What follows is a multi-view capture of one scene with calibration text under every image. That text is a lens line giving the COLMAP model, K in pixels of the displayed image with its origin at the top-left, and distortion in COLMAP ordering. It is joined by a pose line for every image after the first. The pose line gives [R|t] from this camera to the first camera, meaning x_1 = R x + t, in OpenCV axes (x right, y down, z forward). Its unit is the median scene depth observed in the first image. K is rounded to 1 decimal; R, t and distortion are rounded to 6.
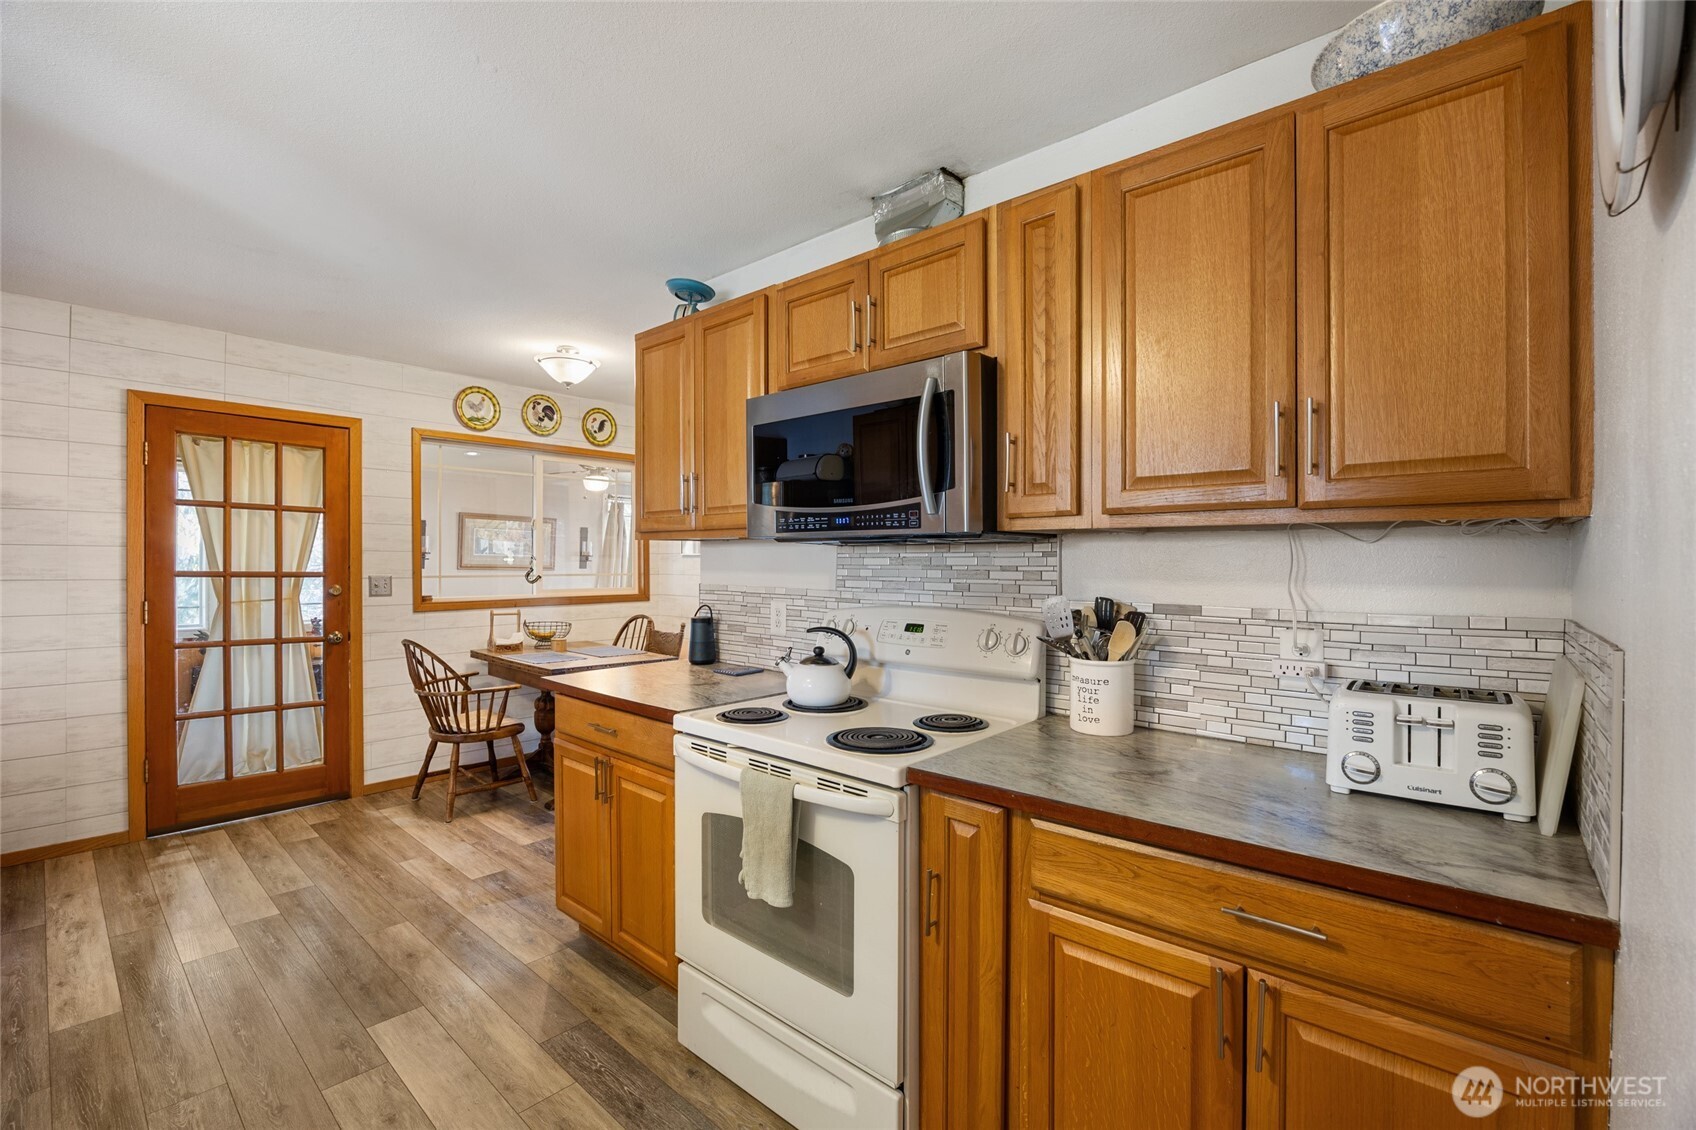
lens RADIAL K [[733.3, 0, 851.7], [0, 733.3, 566.9], [0, 0, 1]] dist [-0.015228, 0.000573]
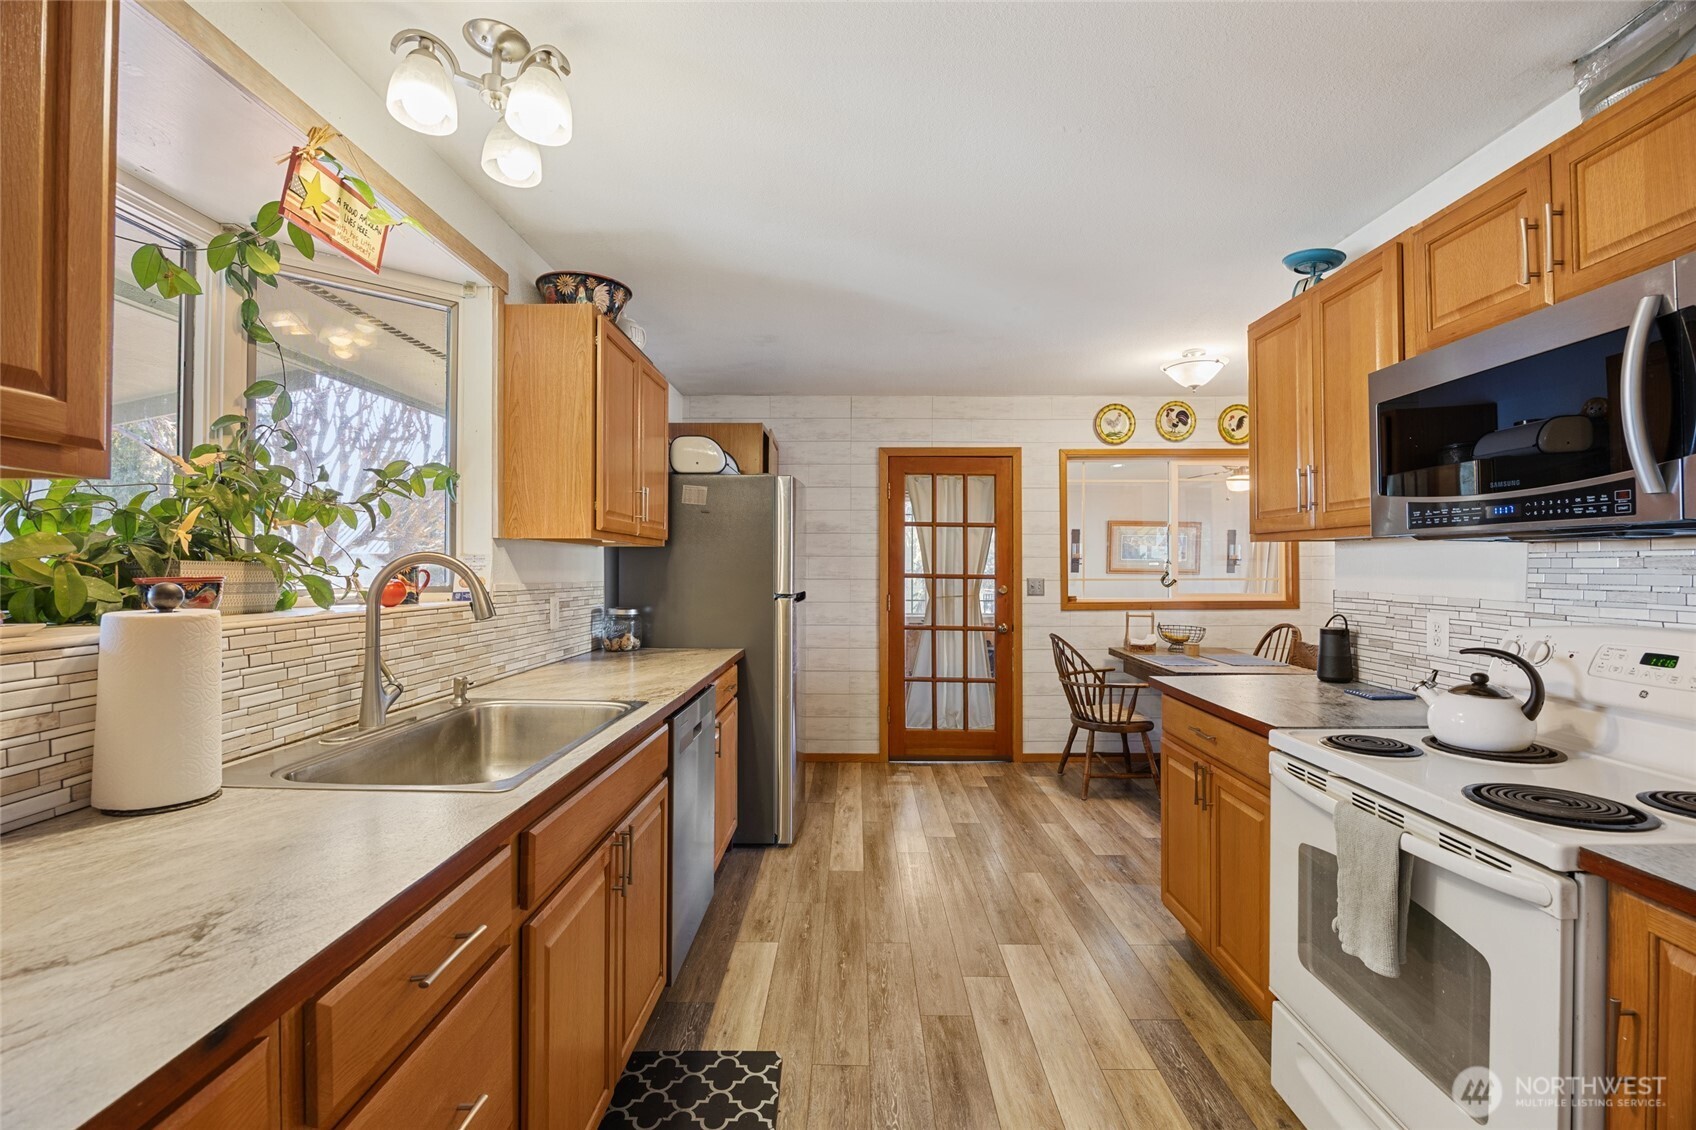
lens RADIAL K [[733.3, 0, 846.6], [0, 733.3, 567.0], [0, 0, 1]] dist [-0.015228, 0.000573]
pose [[0.652982, -0.003125, -0.757367, 0.087487], [-0.001231, 0.999986, -0.005187, 0.000846], [0.757372, 0.004319, 0.652969, -0.008693]]
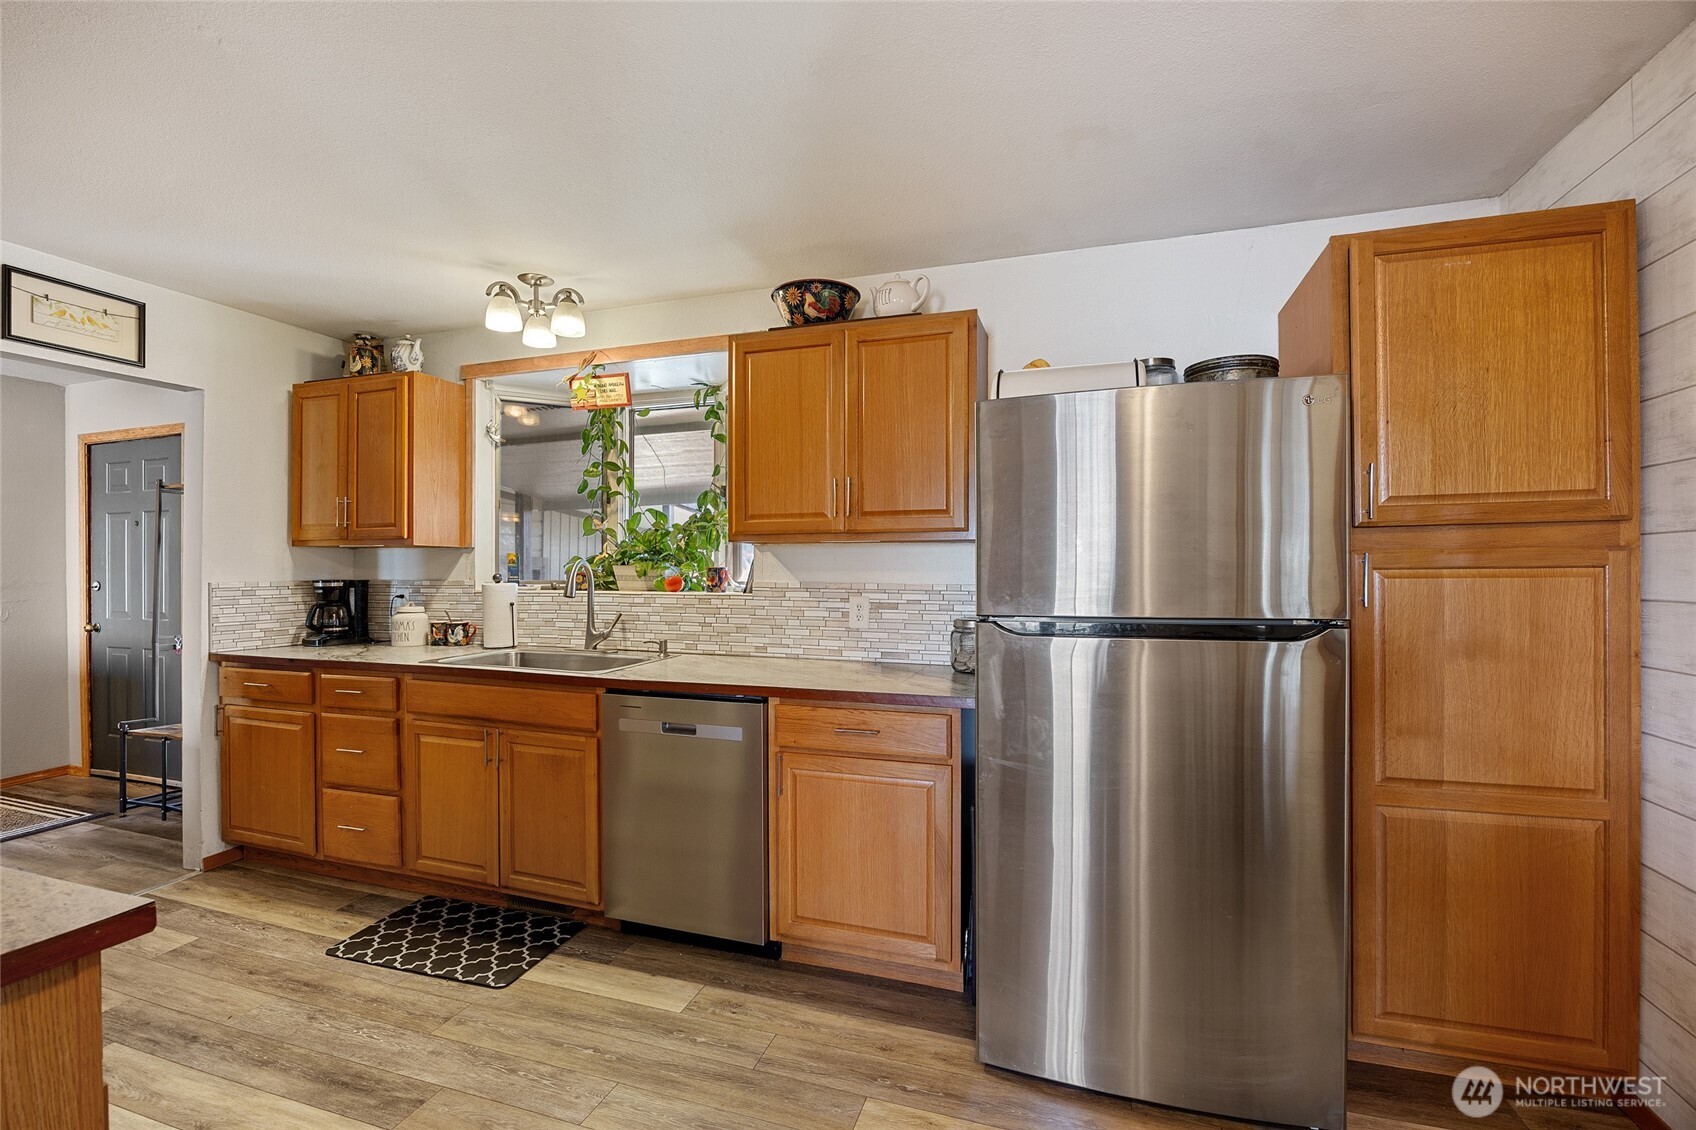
lens RADIAL K [[733.3, 0, 849.6], [0, 733.3, 566.6], [0, 0, 1]] dist [-0.015228, 0.000573]
pose [[-0.918510, -0.000195, -0.395397, -0.585497], [-0.000764, 0.999999, 0.001283, -0.007224], [0.395397, 0.001481, -0.918509, 1.439499]]
